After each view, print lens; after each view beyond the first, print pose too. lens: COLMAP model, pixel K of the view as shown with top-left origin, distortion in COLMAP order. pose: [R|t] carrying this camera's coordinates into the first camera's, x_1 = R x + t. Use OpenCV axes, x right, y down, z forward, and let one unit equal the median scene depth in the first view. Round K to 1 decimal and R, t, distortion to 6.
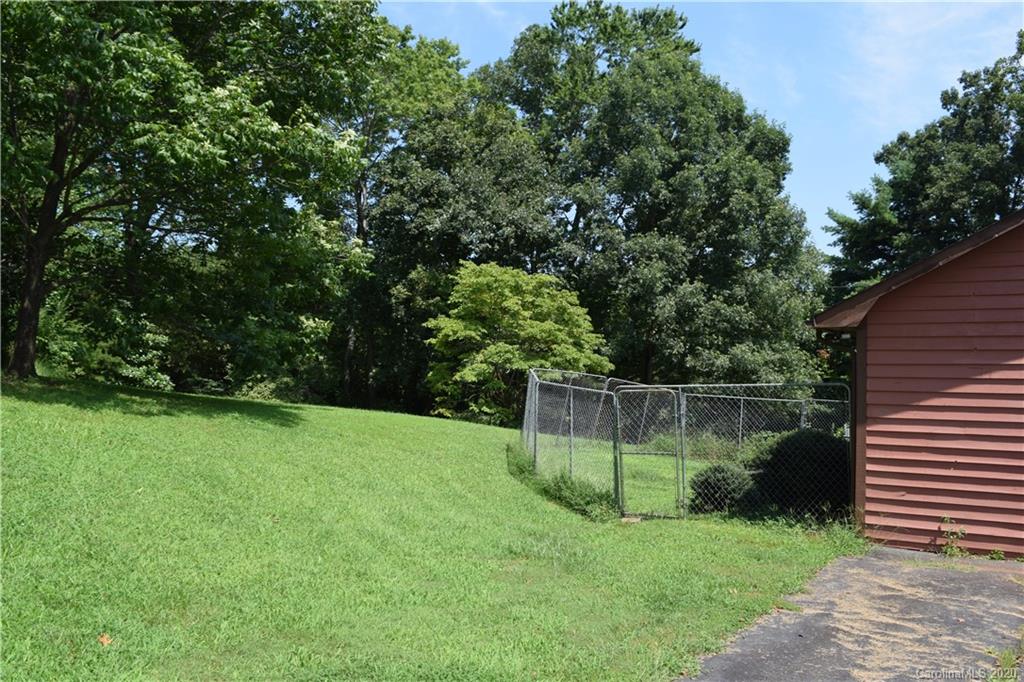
lens RADIAL K [[818.9, 0, 495.6], [0, 818.9, 342.9], [0, 0, 1]] dist [-0.095504, 0.018221]
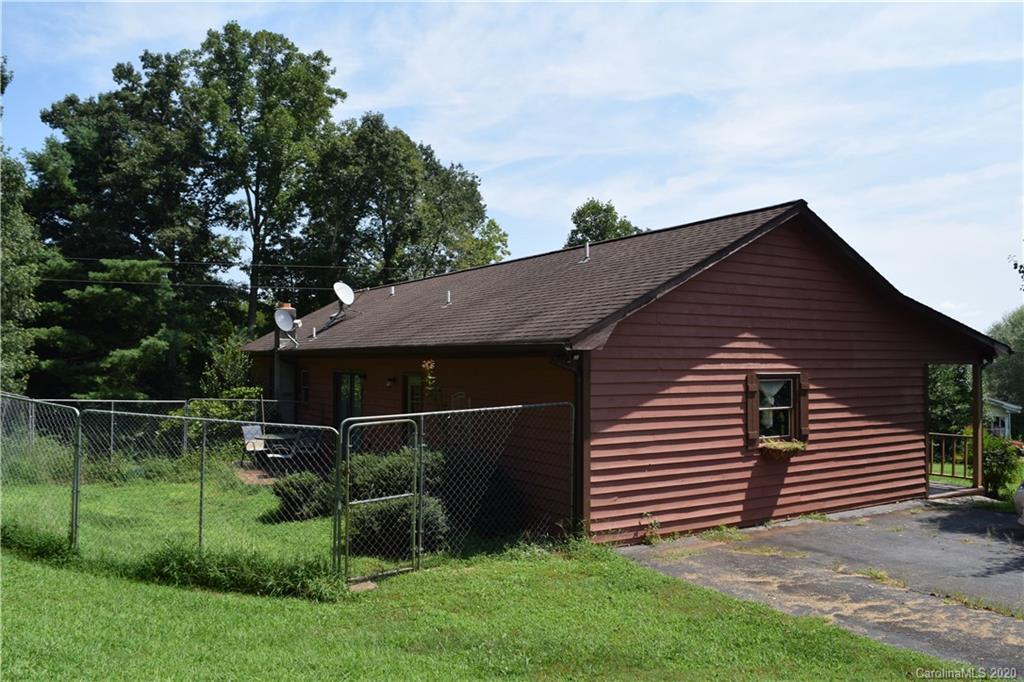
lens RADIAL K [[818.9, 0, 495.6], [0, 818.9, 342.9], [0, 0, 1]] dist [-0.095504, 0.018221]
pose [[0.418127, -0.006341, 0.908367, -0.453557], [-0.033492, 0.999188, 0.022392, -0.037478], [-0.907771, -0.039786, 0.417575, 0.519651]]
